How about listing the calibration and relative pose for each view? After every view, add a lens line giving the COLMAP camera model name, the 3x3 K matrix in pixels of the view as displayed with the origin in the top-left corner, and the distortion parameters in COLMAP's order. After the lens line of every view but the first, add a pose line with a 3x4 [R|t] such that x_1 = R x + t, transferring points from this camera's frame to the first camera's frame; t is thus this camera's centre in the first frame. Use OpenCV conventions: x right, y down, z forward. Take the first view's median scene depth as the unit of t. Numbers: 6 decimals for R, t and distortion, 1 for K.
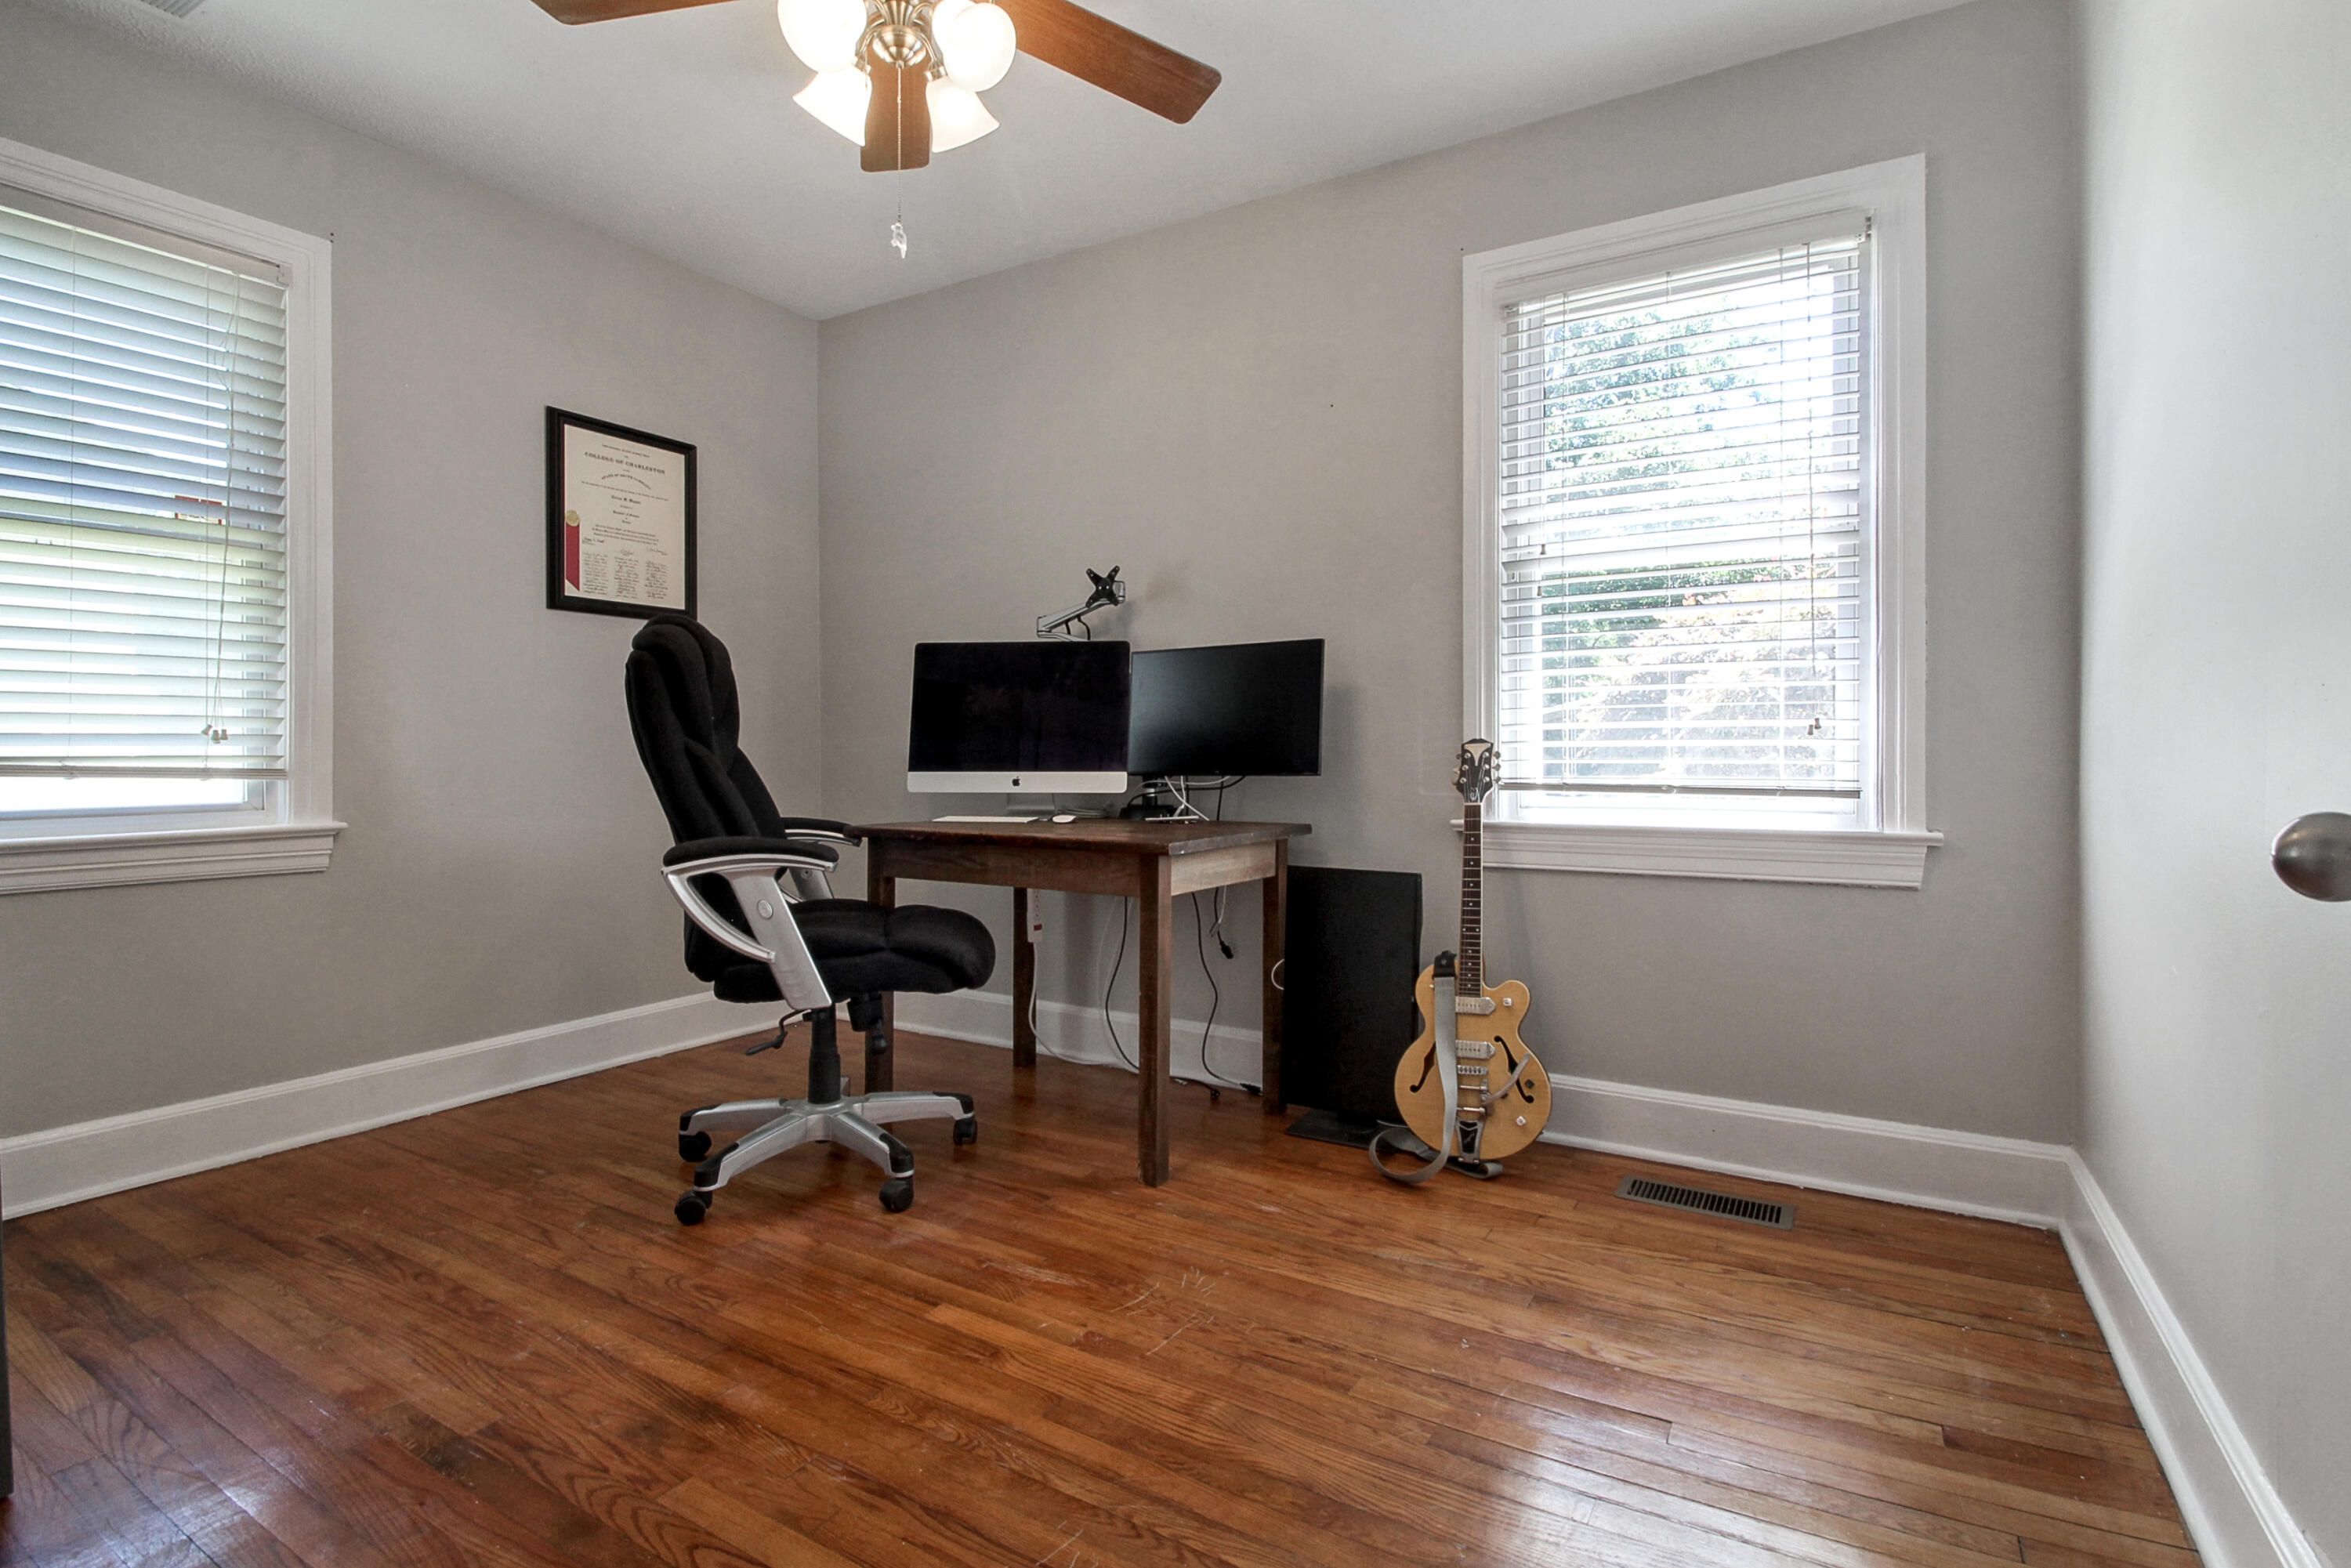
lens RADIAL K [[1128.7, 0, 1177.5], [0, 1128.7, 766.9], [0, 0, 1]] dist [-0.000919, -0.000167]
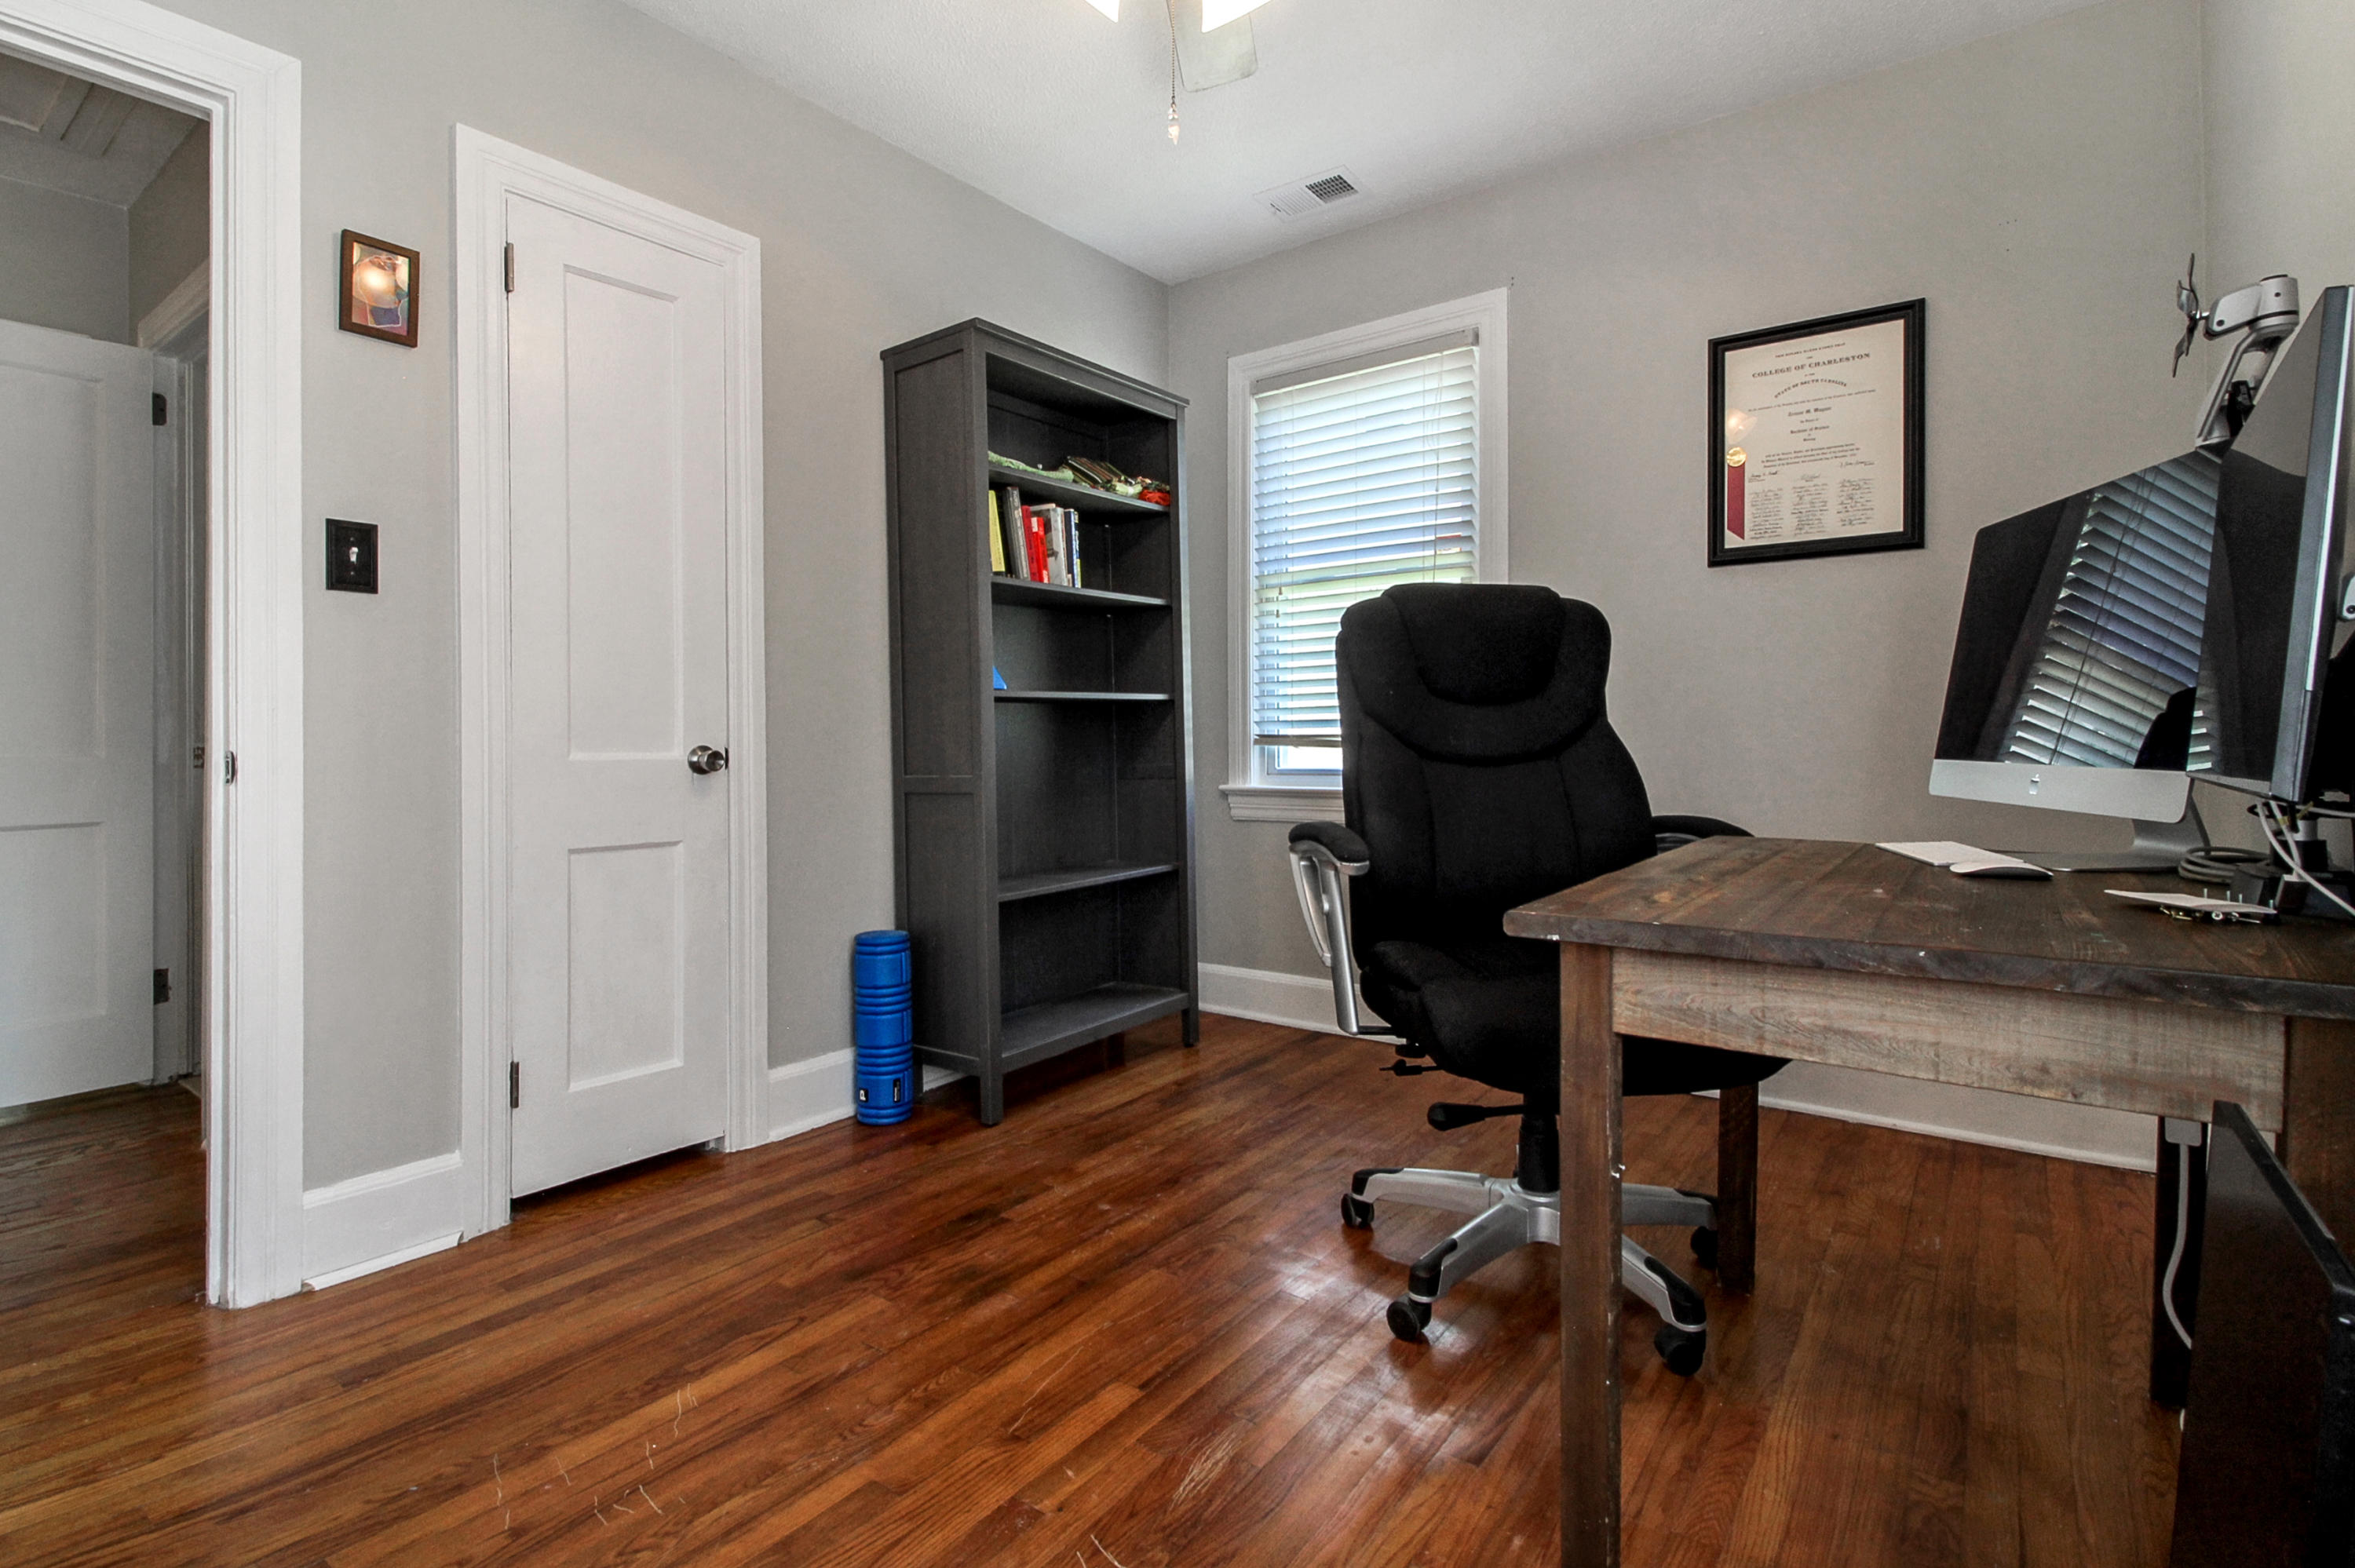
lens RADIAL K [[1130.5, 0, 1184.7], [0, 1130.5, 747.0], [0, 0, 1]] dist [-0.000919, -0.000167]
pose [[-0.090301, 0.014300, -0.995812, 0.563027], [-0.004653, 0.999880, 0.014780, -0.013679], [0.995904, 0.005969, -0.090224, 1.009595]]
